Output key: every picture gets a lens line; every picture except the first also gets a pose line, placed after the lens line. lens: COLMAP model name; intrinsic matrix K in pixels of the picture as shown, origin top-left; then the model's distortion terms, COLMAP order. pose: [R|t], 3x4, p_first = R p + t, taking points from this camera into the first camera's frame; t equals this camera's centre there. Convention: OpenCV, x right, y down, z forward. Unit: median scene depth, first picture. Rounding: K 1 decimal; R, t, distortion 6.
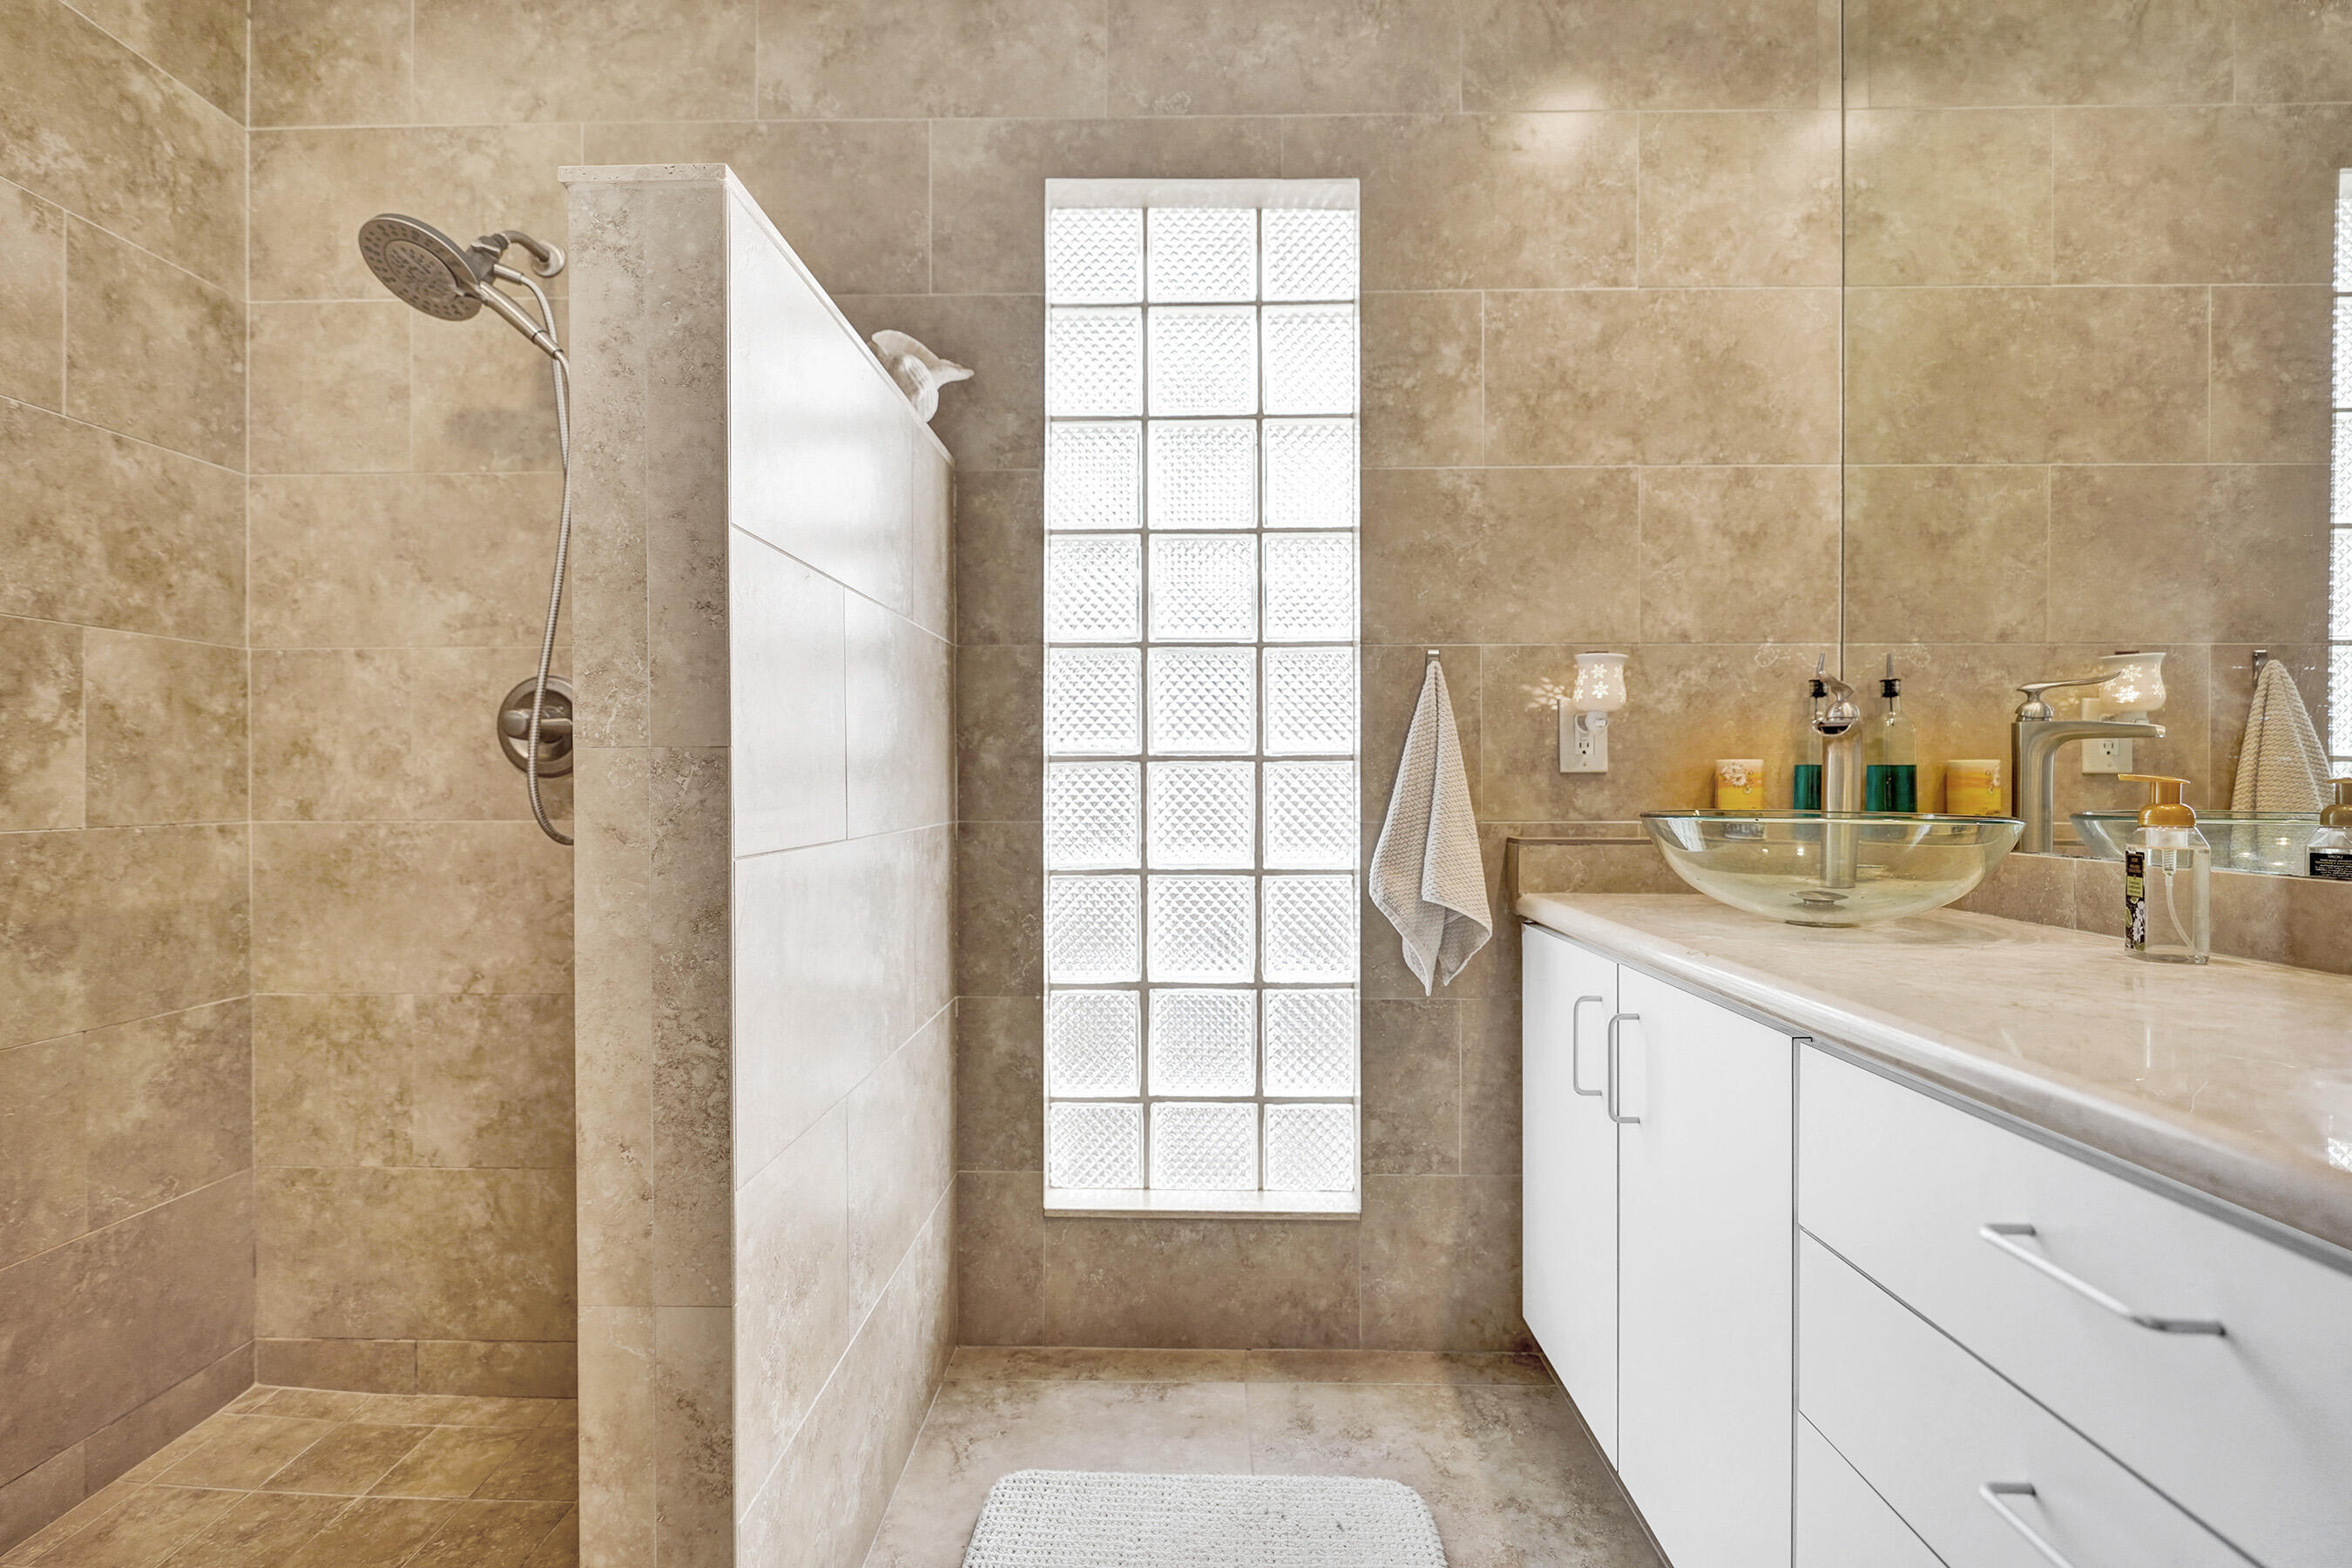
lens RADIAL K [[1071.9, 0, 1175.0], [0, 1071.9, 792.8], [0, 0, 1]] dist [-0.001463, 0.000095]
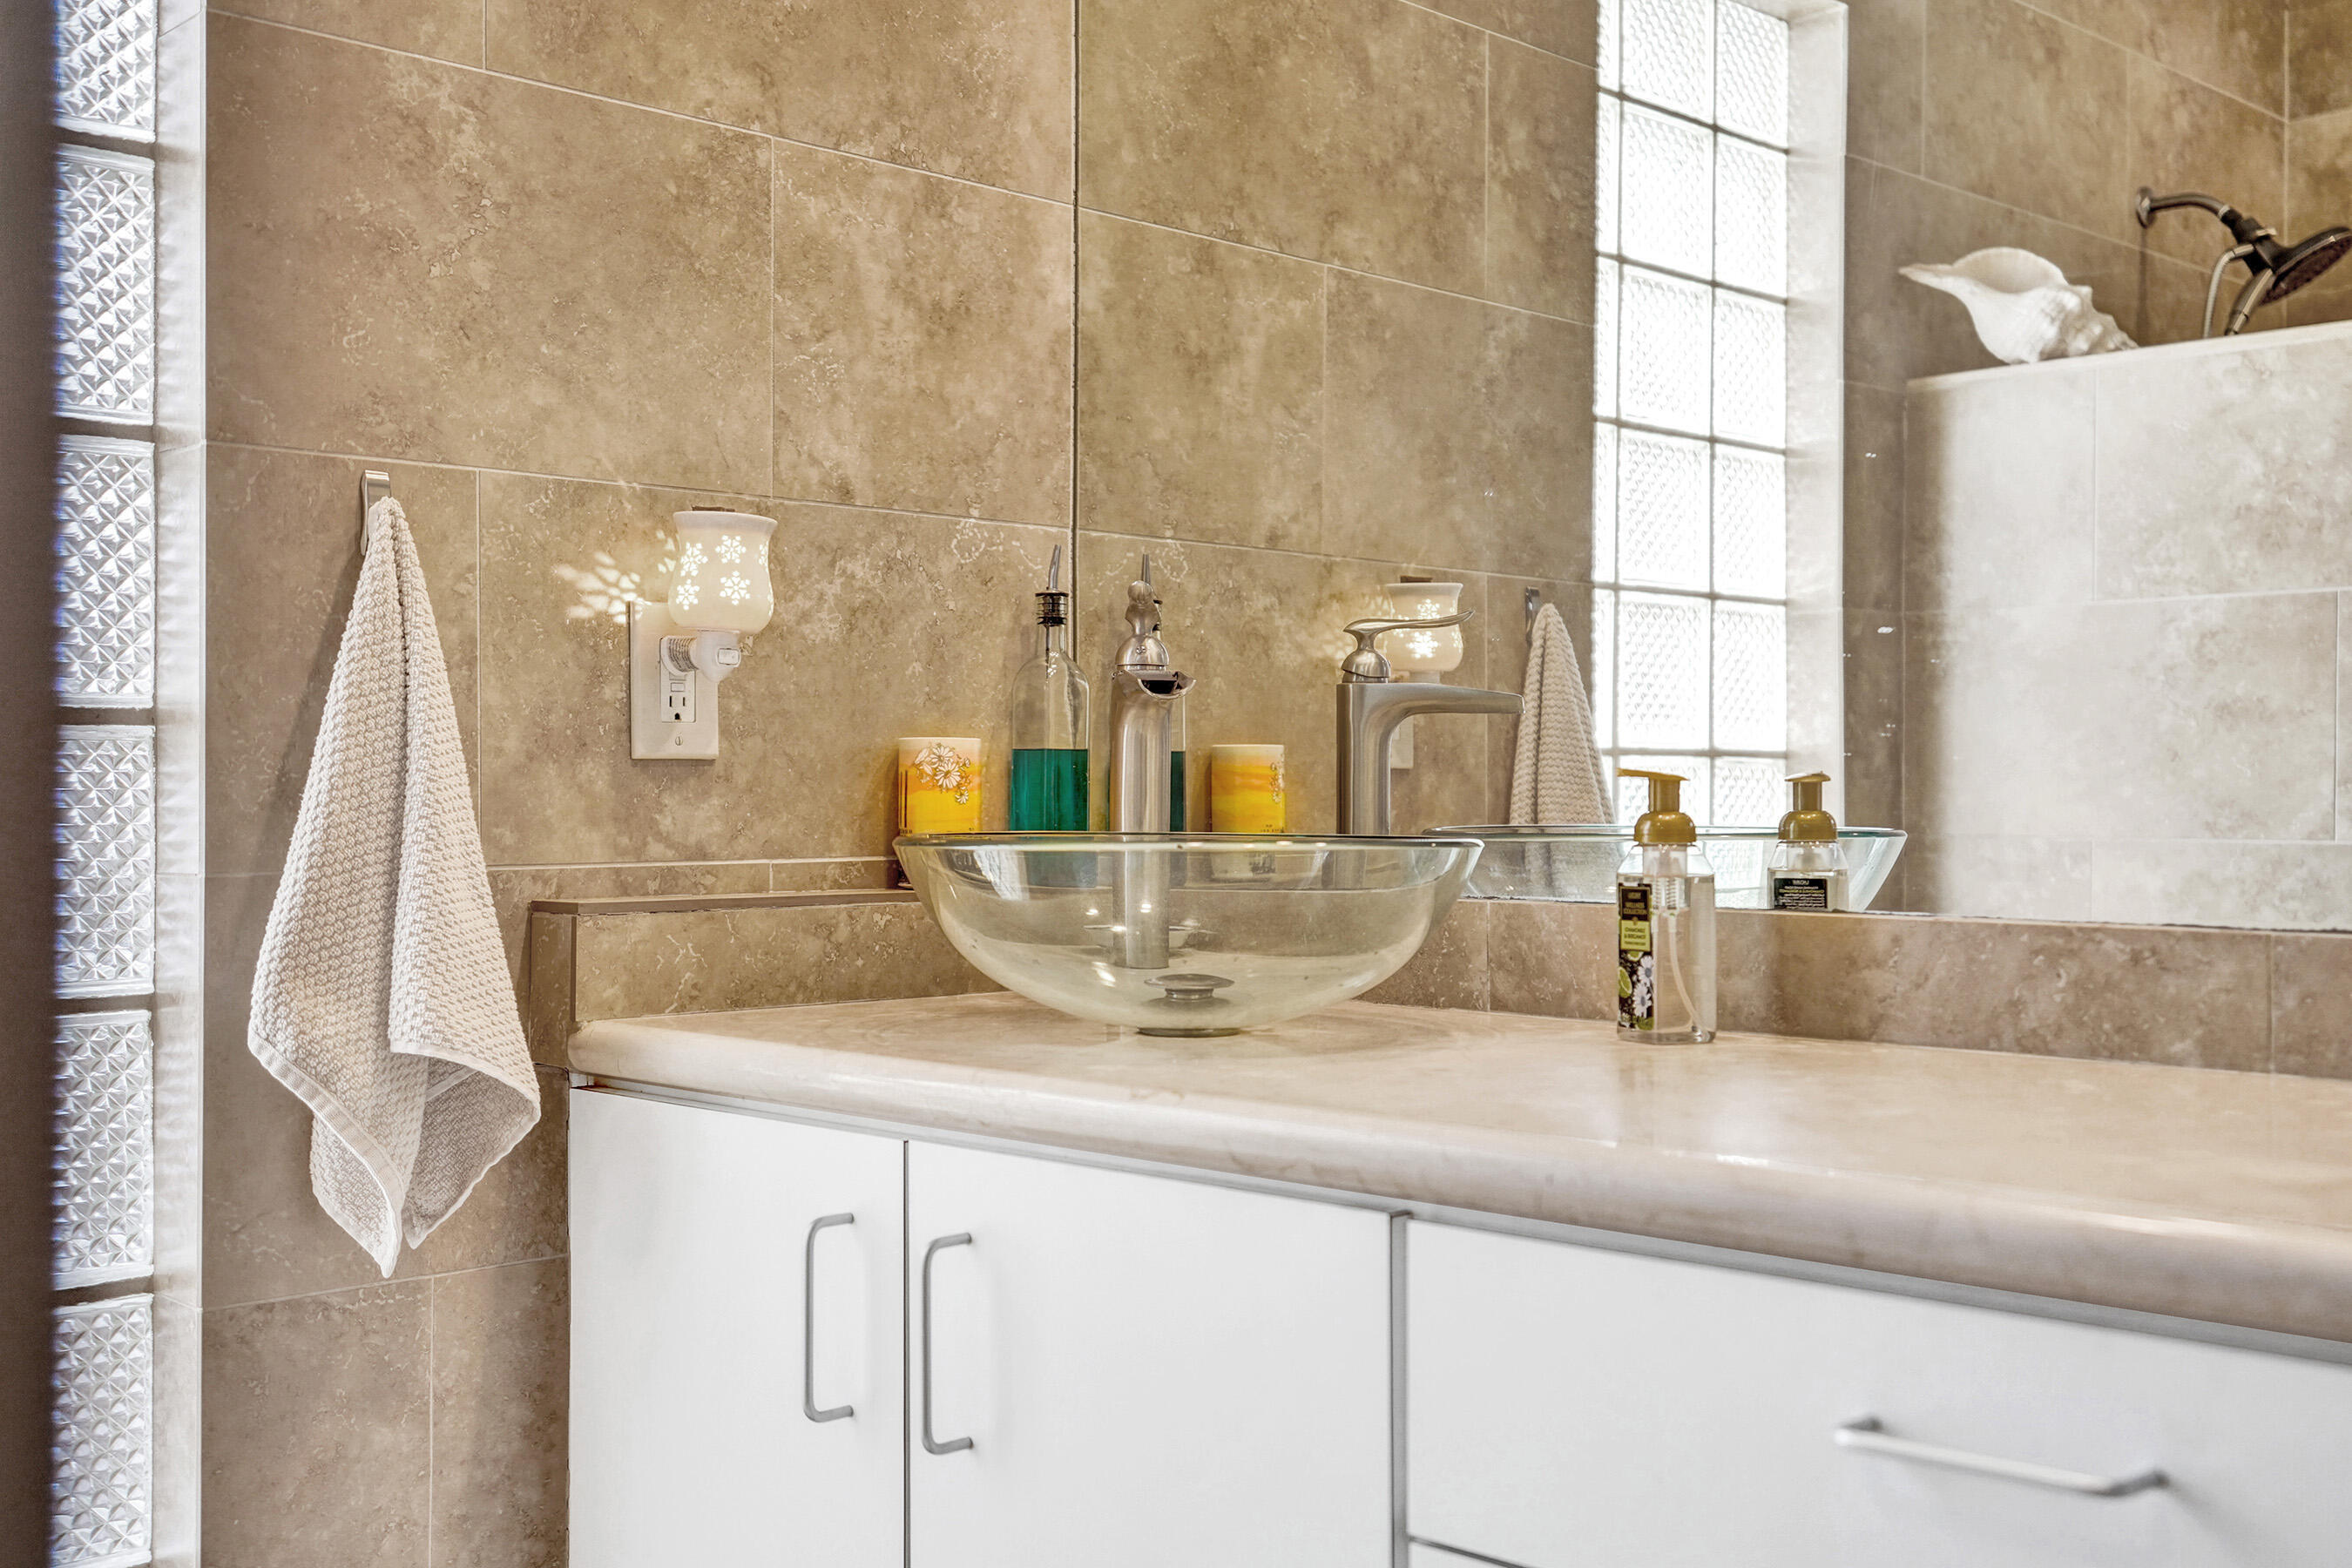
lens RADIAL K [[2466.2, 0, 1176.0], [0, 2466.2, 784.0], [0, 0, 1]] dist [0.020182, -0.003616]
pose [[0.691722, 0.003203, 0.722156, -0.258989], [0.005764, 0.999934, -0.009956, 0.004193], [-0.722141, 0.011049, 0.691658, 0.086311]]
